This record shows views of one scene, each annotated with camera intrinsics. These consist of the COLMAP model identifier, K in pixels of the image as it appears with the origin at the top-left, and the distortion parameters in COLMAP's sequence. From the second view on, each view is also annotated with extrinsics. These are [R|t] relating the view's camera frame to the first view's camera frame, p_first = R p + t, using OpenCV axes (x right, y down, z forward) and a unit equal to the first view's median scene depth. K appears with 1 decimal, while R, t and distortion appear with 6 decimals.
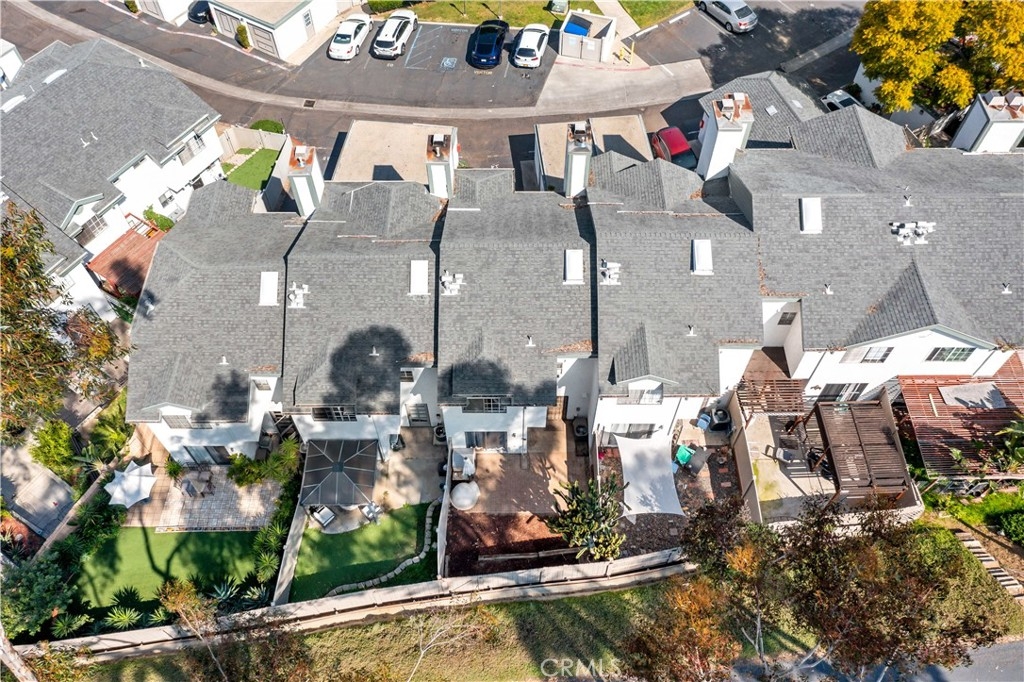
lens RADIAL K [[811.2, 0, 515.2], [0, 811.2, 341.2], [0, 0, 1]] dist [-0.019508, 0.003533]
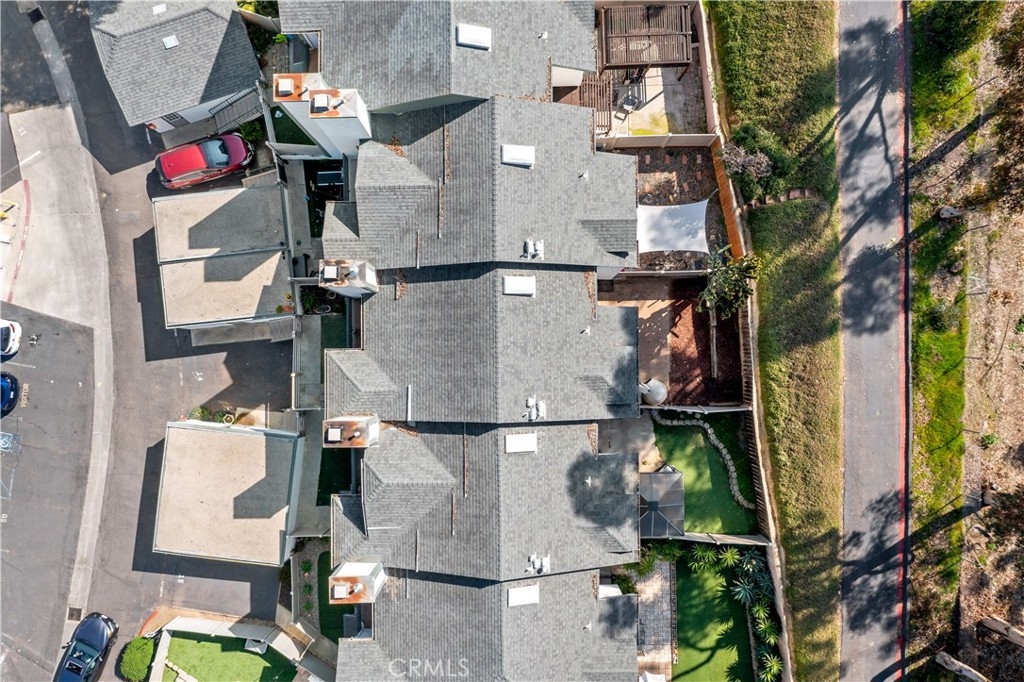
lens RADIAL K [[811.2, 0, 512.3], [0, 811.2, 343.6], [0, 0, 1]] dist [-0.019508, 0.003533]
pose [[-0.008911, -0.999725, 0.021686, -0.018405], [0.832479, 0.004598, 0.554037, -0.619324], [-0.553985, 0.022990, 0.832209, 0.177973]]
